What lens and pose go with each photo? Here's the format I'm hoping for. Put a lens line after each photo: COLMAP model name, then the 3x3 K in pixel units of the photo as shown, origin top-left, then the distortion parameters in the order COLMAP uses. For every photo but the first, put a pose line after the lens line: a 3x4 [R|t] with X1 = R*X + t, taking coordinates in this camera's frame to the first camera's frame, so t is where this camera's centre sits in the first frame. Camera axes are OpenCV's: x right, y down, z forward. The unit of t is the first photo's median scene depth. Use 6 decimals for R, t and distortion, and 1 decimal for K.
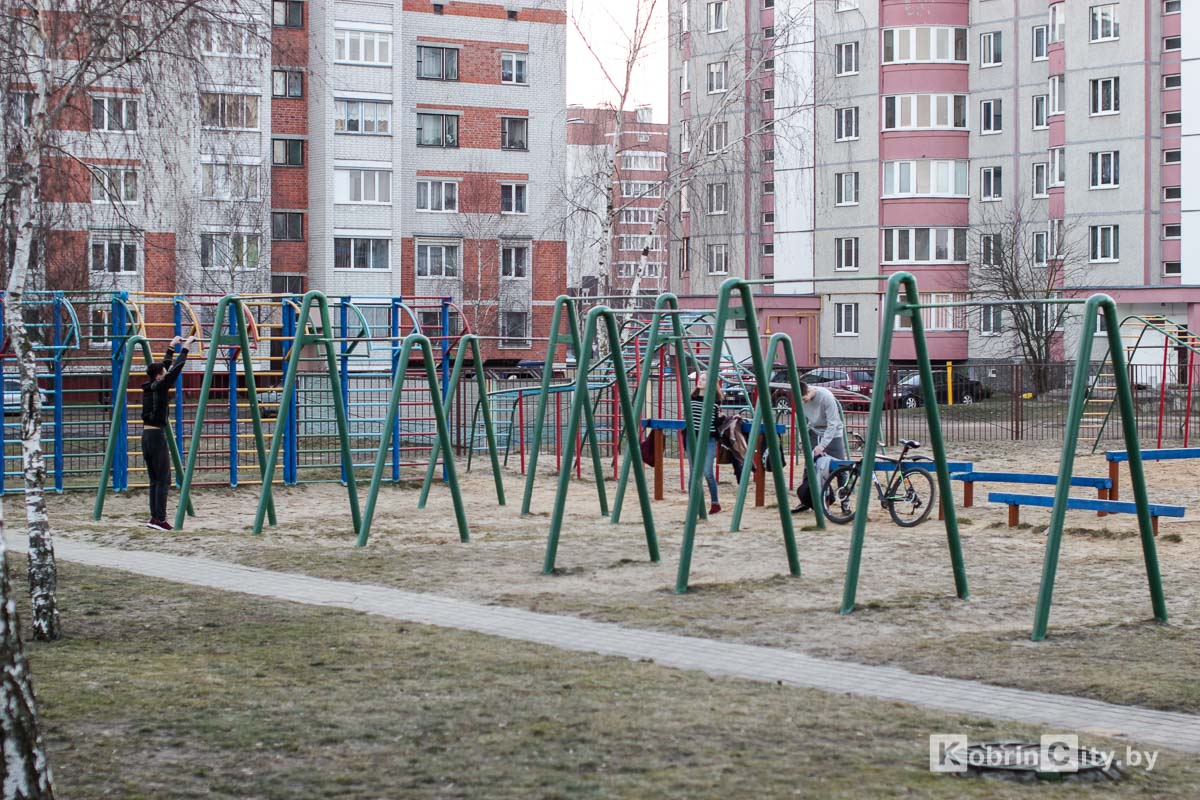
lens RADIAL K [[2670.8, 0, 600.0], [0, 2670.8, 400.0], [0, 0, 1]] dist [-0.612462, -0.047630]
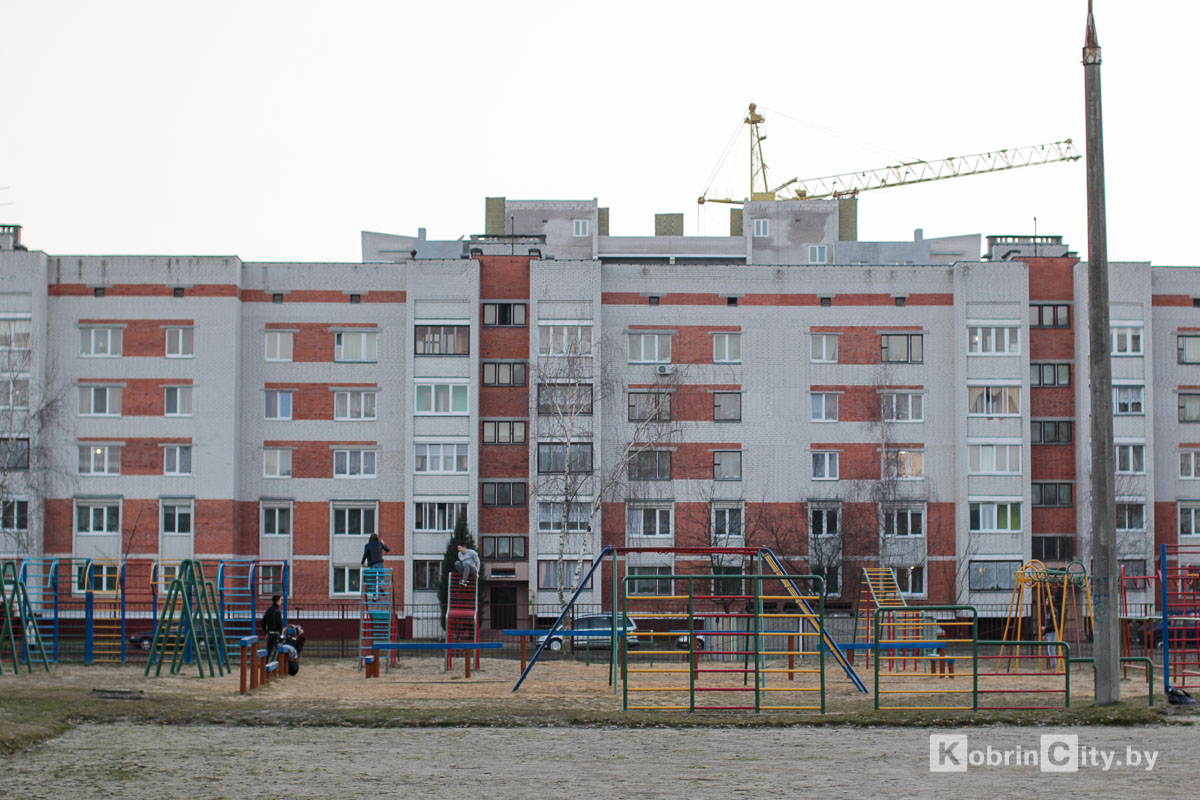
lens RADIAL K [[1906.0, 0, 600.0], [0, 1906.0, 400.0], [0, 0, 1]] dist [-0.045108, -0.082787]
pose [[0.789002, -0.063893, -0.611059, 0.250945], [-0.011609, 0.992850, -0.118803, -0.003908], [0.614280, 0.100830, 0.782619, 0.199002]]
